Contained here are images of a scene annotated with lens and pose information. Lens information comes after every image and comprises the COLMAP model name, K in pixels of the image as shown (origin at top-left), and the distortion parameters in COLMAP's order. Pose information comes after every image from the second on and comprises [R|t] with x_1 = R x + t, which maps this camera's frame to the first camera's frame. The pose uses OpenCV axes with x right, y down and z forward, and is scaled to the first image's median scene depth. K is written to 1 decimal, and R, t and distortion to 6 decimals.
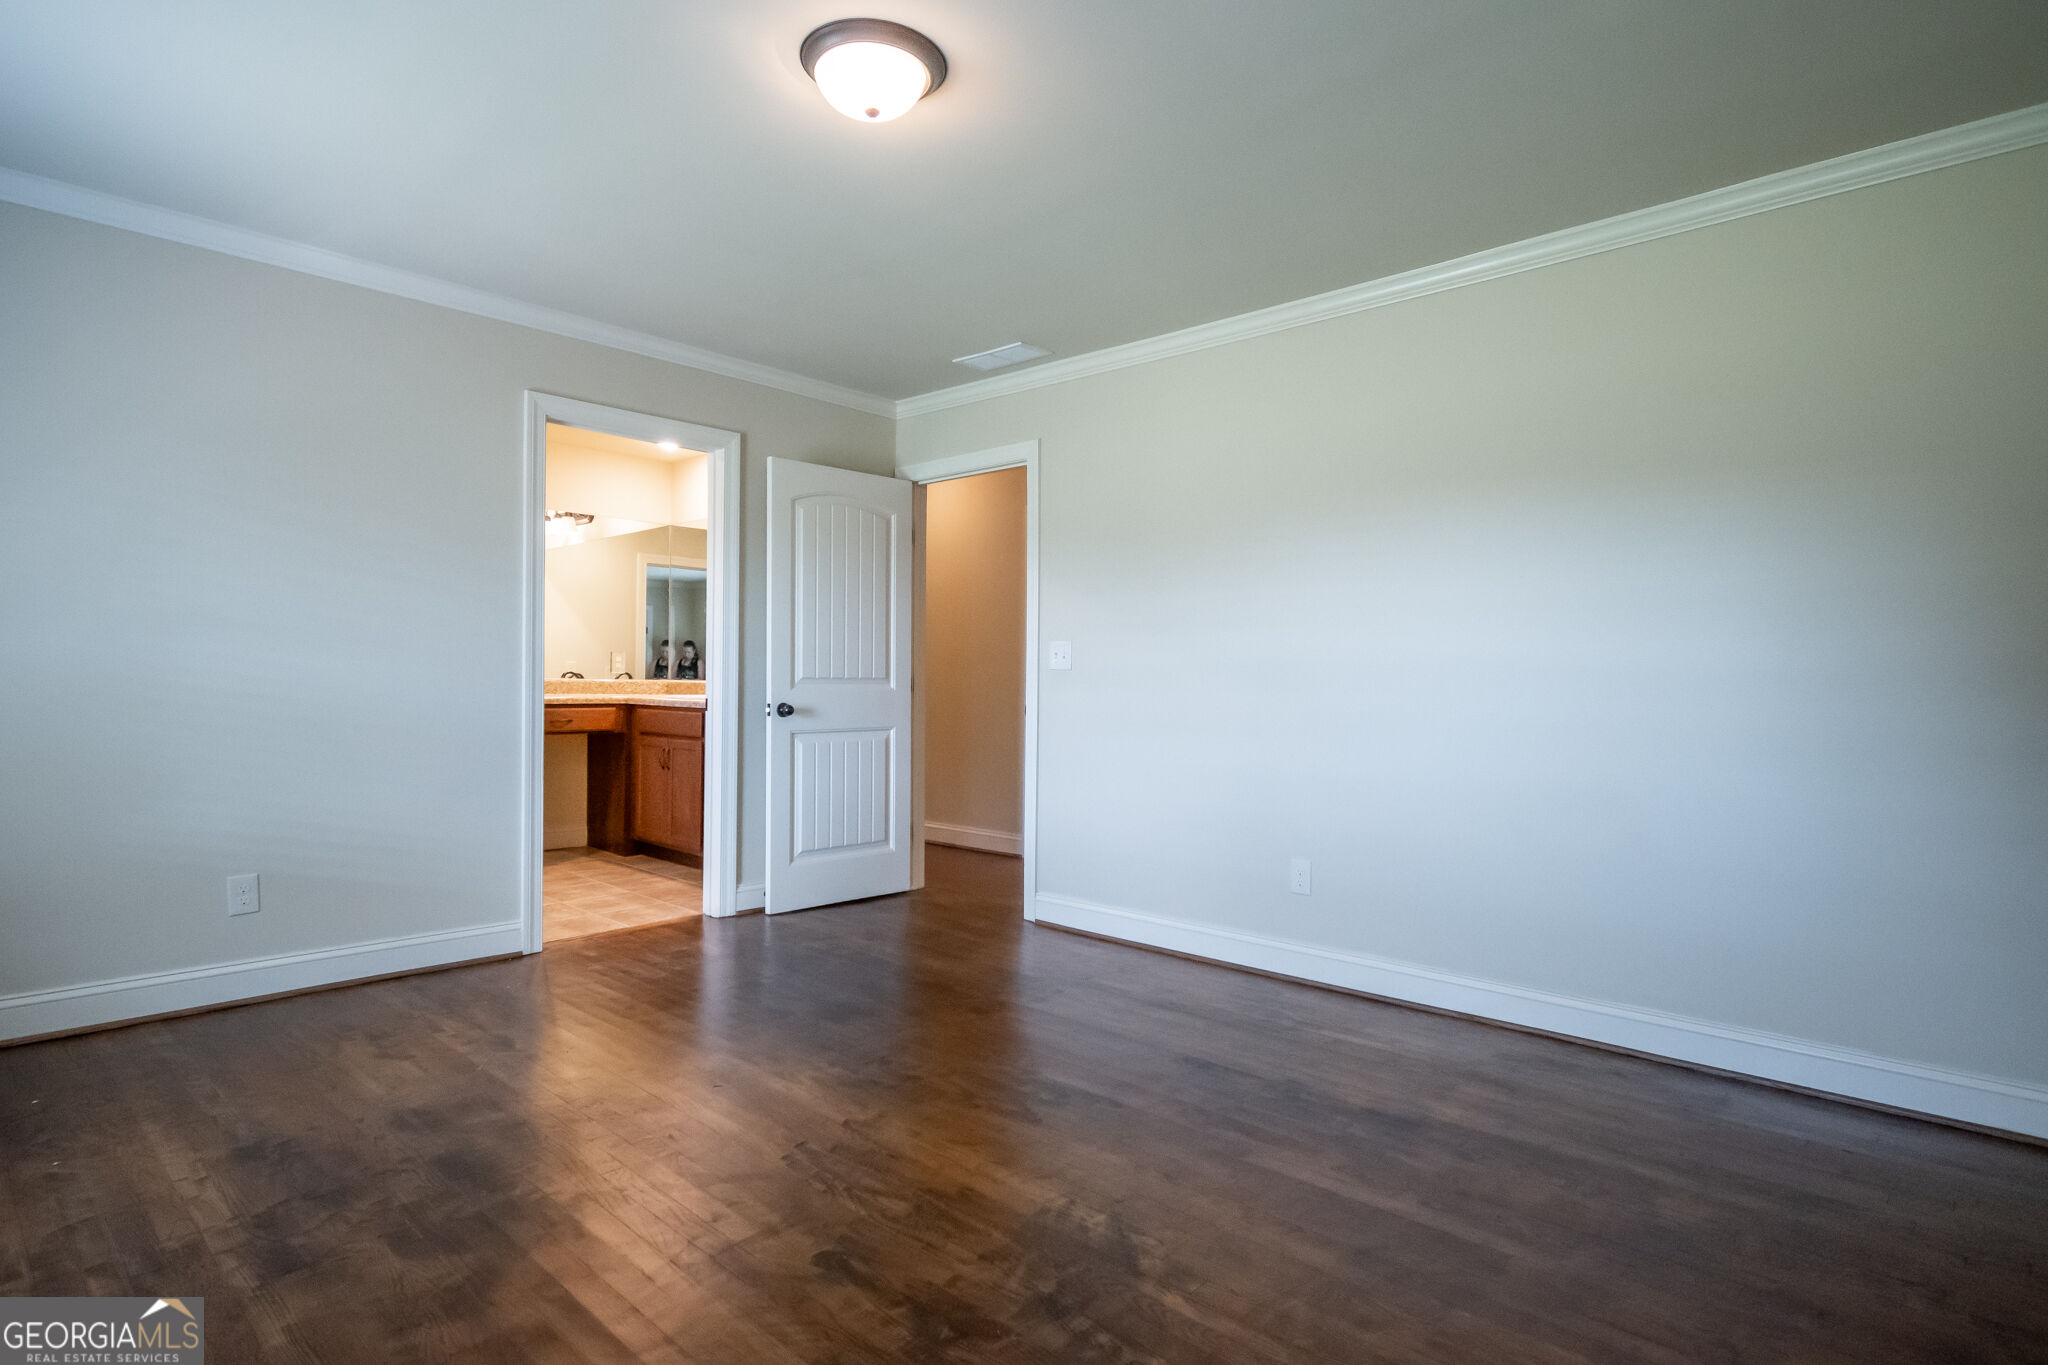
lens RADIAL K [[1051.7, 0, 1024.0], [0, 1051.7, 682.5], [0, 0, 1]] dist [0.001262, 0.000253]
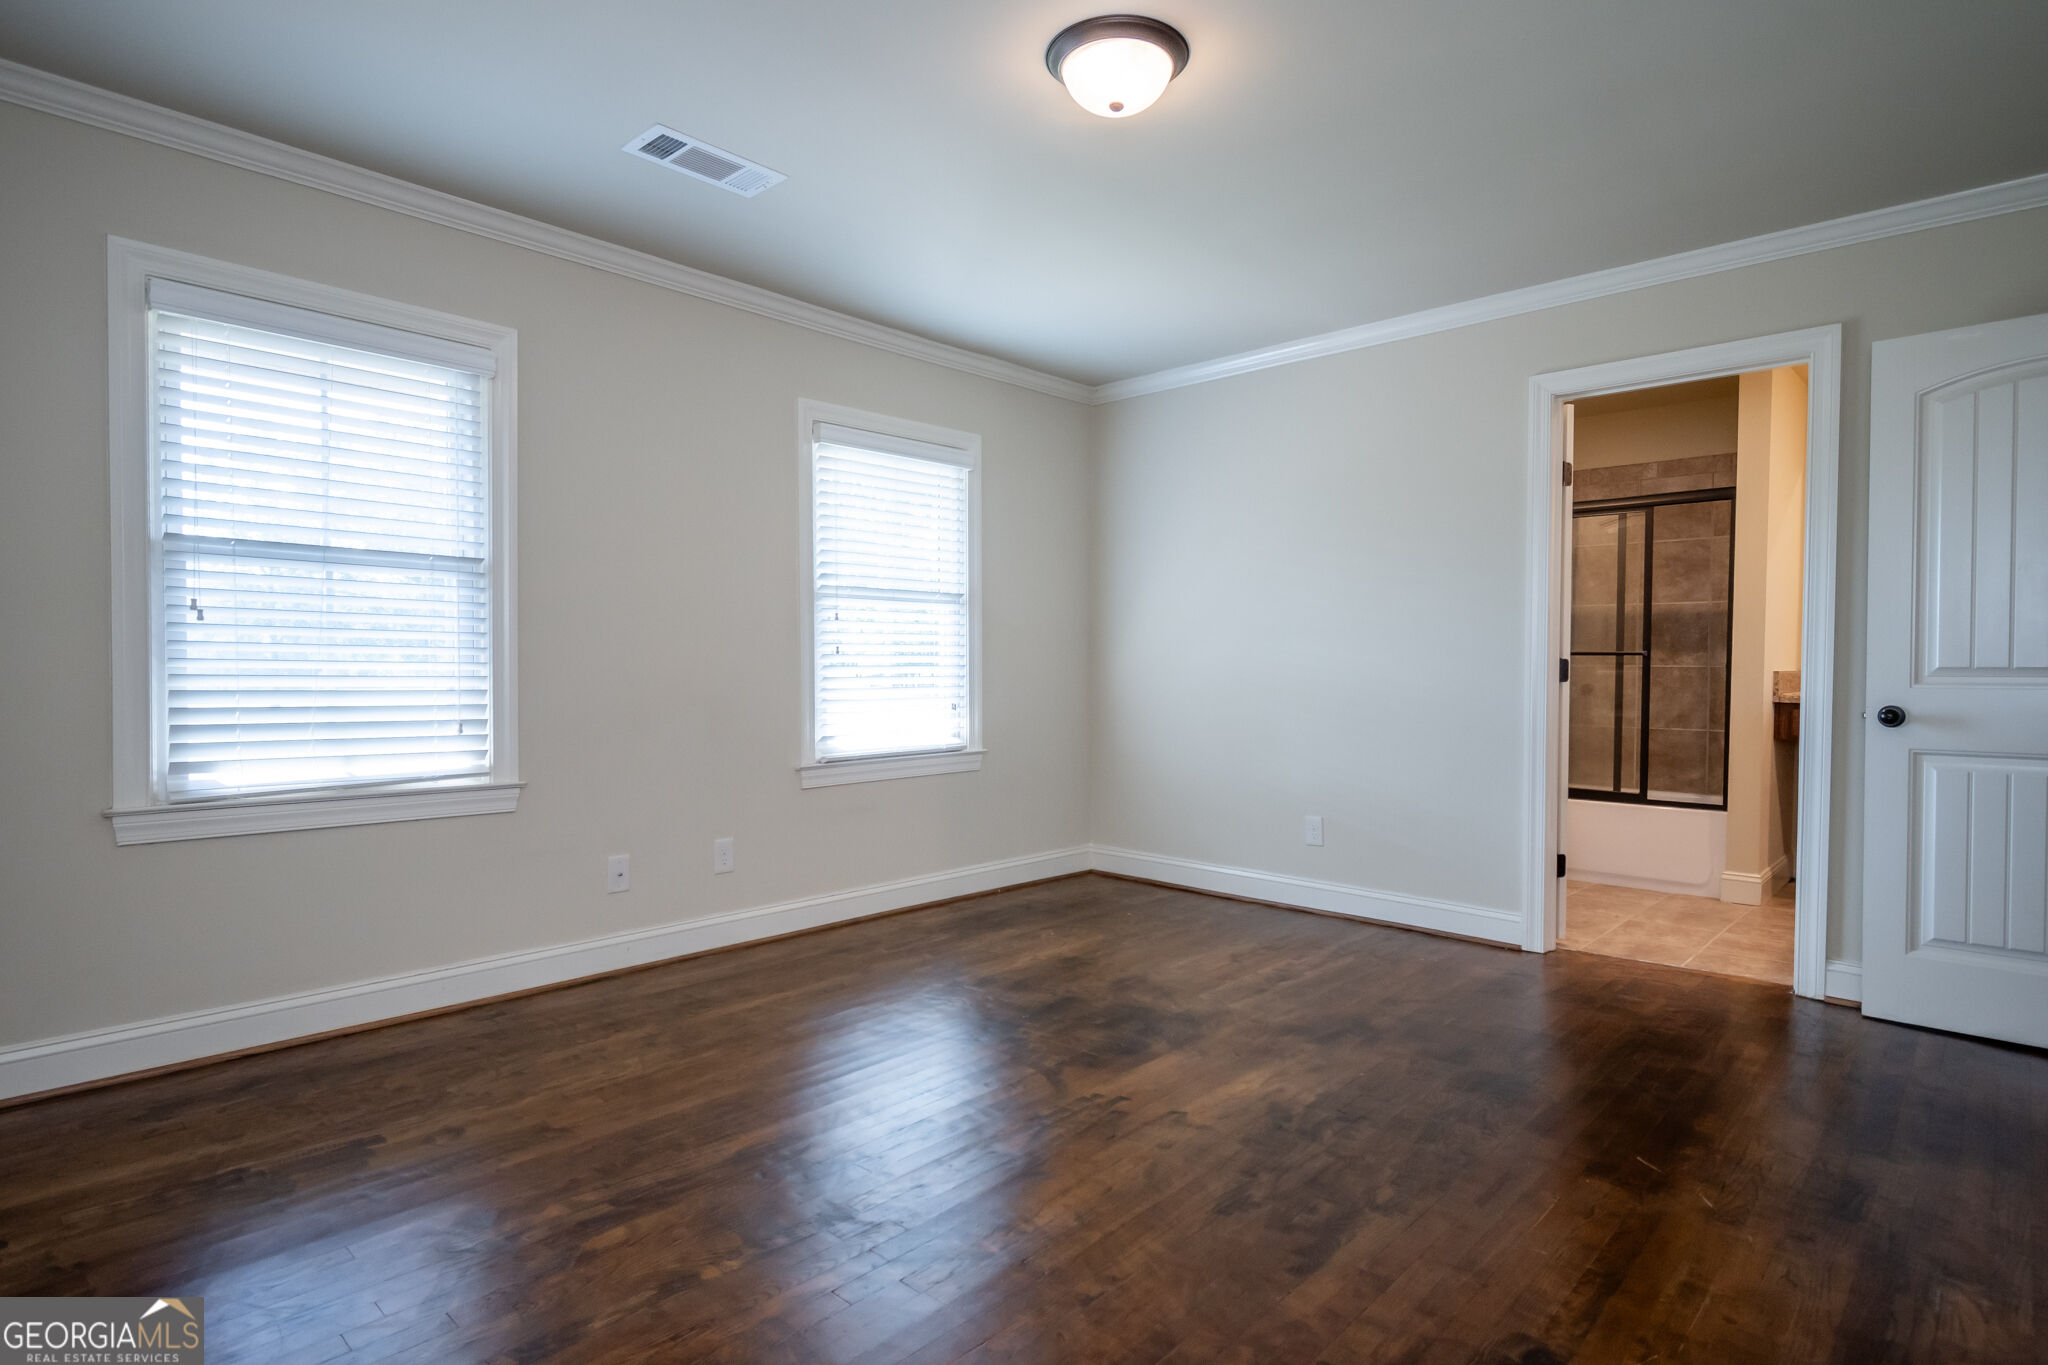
lens RADIAL K [[1051.7, 0, 1024.0], [0, 1051.7, 682.5], [0, 0, 1]] dist [0.001262, 0.000253]
pose [[0.010278, 0.006737, -0.999924, 0.590446], [-0.008152, 0.999945, 0.006653, 0.006238], [0.999914, 0.008083, 0.010332, 0.608952]]
